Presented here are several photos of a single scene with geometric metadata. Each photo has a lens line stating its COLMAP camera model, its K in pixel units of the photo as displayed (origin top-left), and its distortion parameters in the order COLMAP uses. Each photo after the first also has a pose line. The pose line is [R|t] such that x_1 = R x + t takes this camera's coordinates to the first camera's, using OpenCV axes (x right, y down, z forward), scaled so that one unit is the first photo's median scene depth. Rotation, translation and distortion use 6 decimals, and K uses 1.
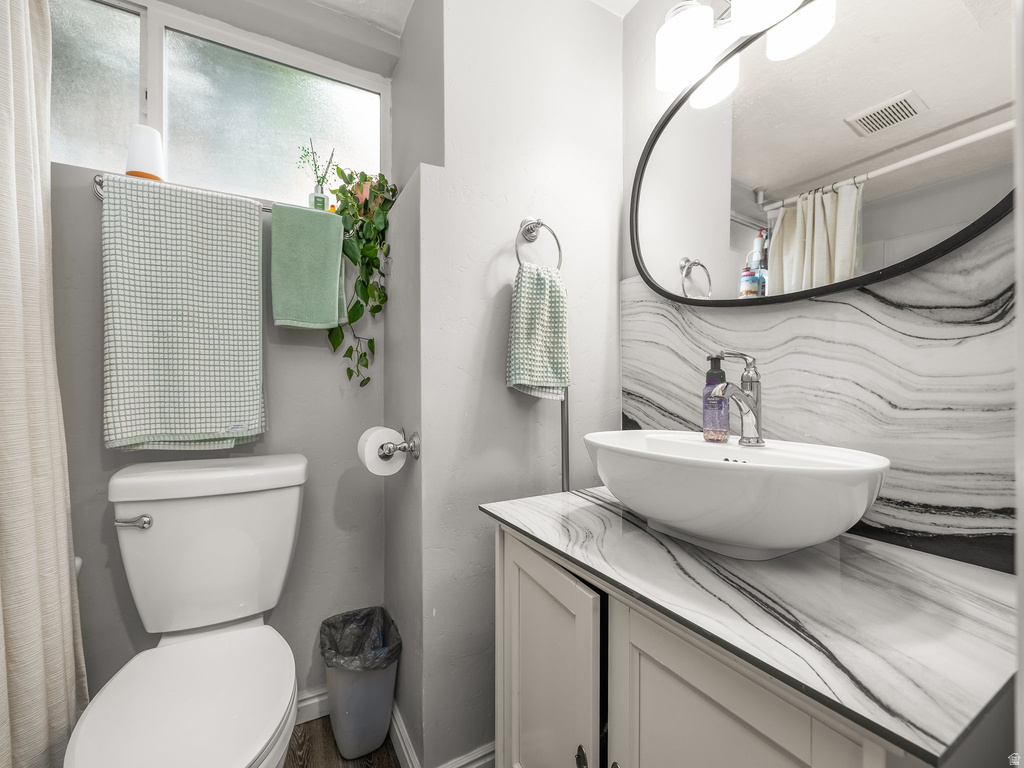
lens RADIAL K [[431.2, 0, 506.8], [0, 431.2, 383.5], [0, 0, 1]] dist [-0.001462, -0.000965]
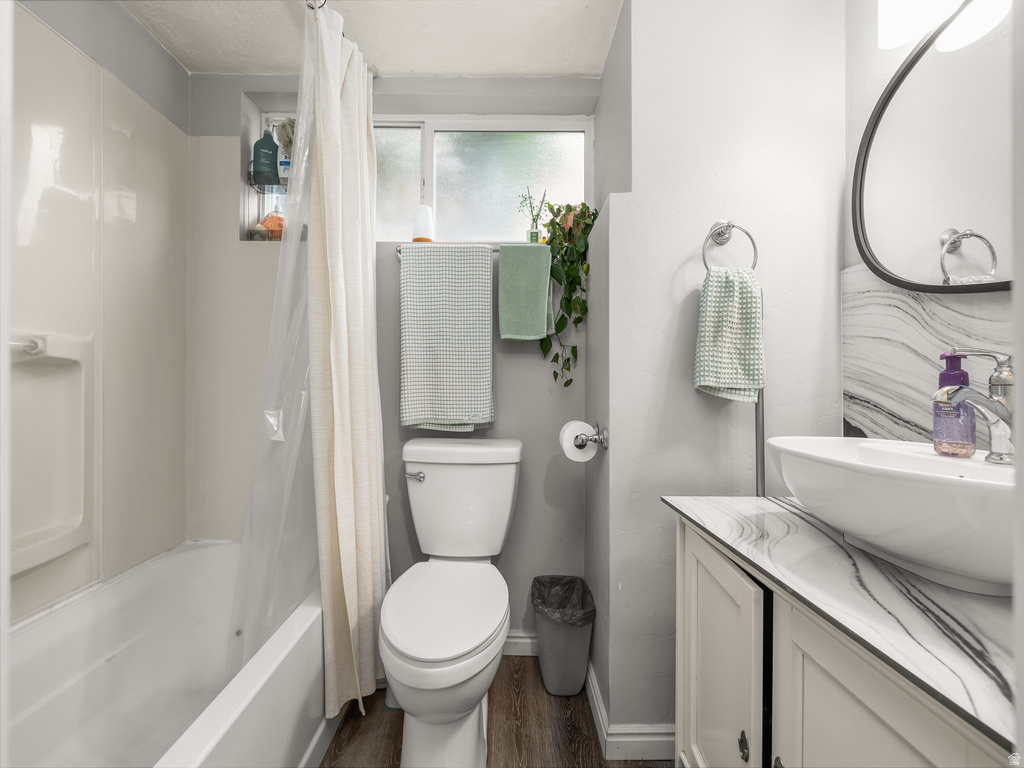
lens RADIAL K [[431.2, 0, 513.5], [0, 431.2, 384.1], [0, 0, 1]] dist [-0.001462, -0.000965]
pose [[0.879983, 0.005679, -0.474971, 0.115509], [-0.006072, 0.999981, 0.000709, -0.000179], [0.474966, 0.002260, 0.880001, -0.127203]]
